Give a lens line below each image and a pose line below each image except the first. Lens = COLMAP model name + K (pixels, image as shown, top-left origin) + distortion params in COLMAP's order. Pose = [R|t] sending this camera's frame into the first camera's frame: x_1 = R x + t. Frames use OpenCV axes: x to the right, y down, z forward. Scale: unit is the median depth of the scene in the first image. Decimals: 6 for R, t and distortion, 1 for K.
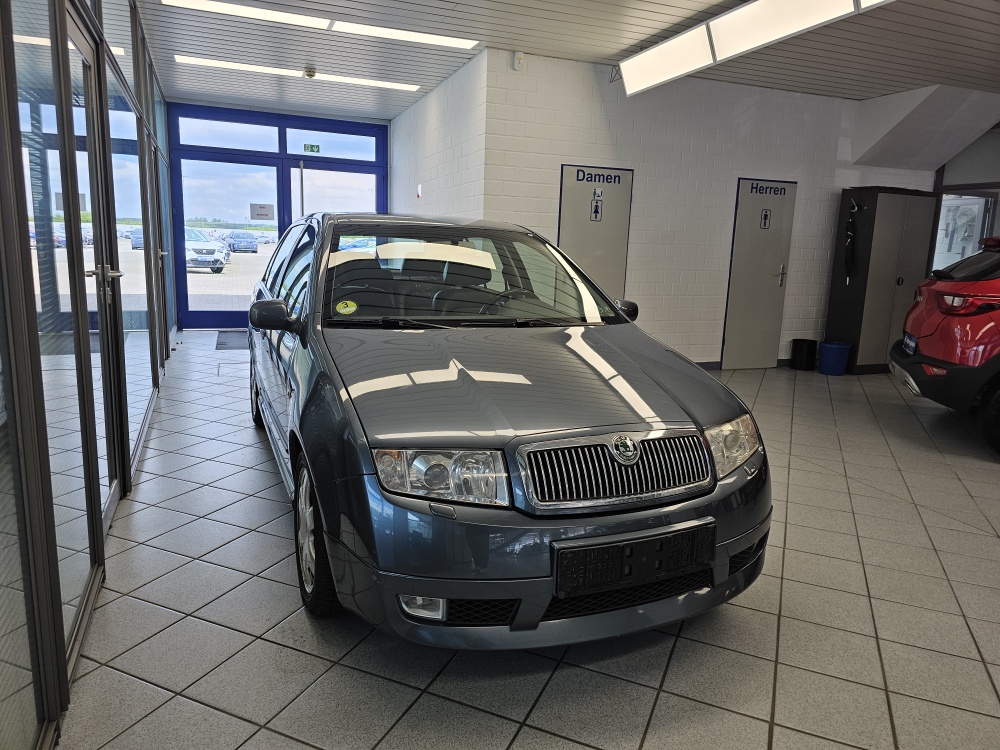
lens RADIAL K [[678.2, 0, 501.4], [0, 678.2, 352.1], [0, 0, 1]] dist [0.071203, -0.065588]
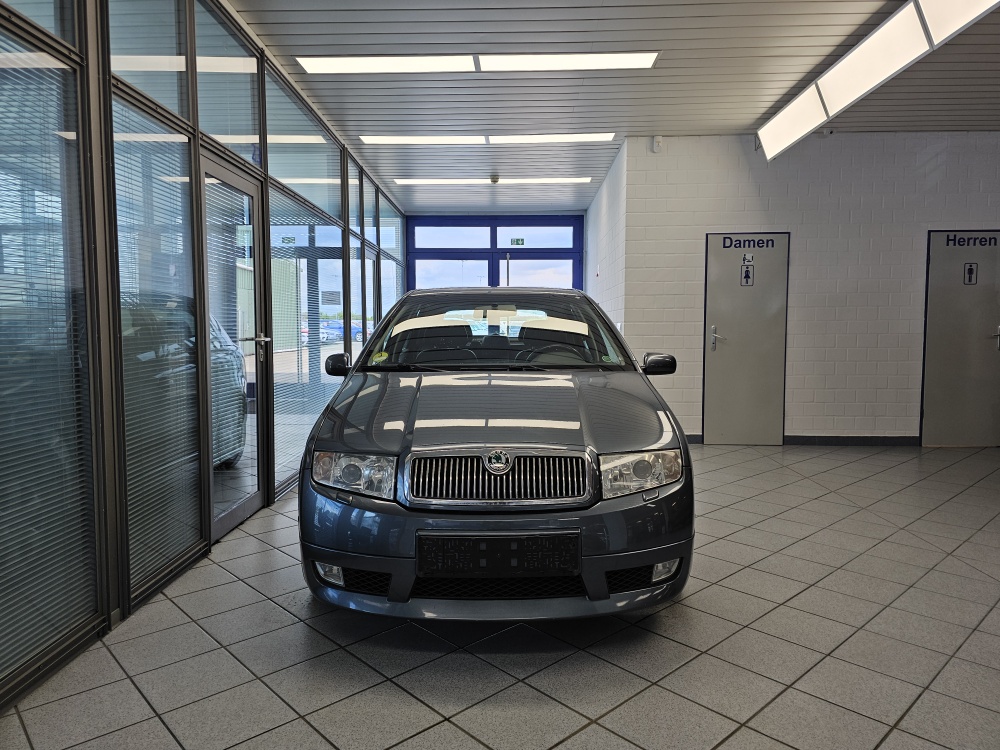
lens RADIAL K [[678.2, 0, 501.4], [0, 678.2, 352.1], [0, 0, 1]] dist [0.071203, -0.065588]
pose [[0.916324, -0.020890, -0.399891, 0.207420], [-0.029474, 0.992411, -0.119379, 0.030160], [0.399351, 0.121177, 0.908755, -0.026884]]
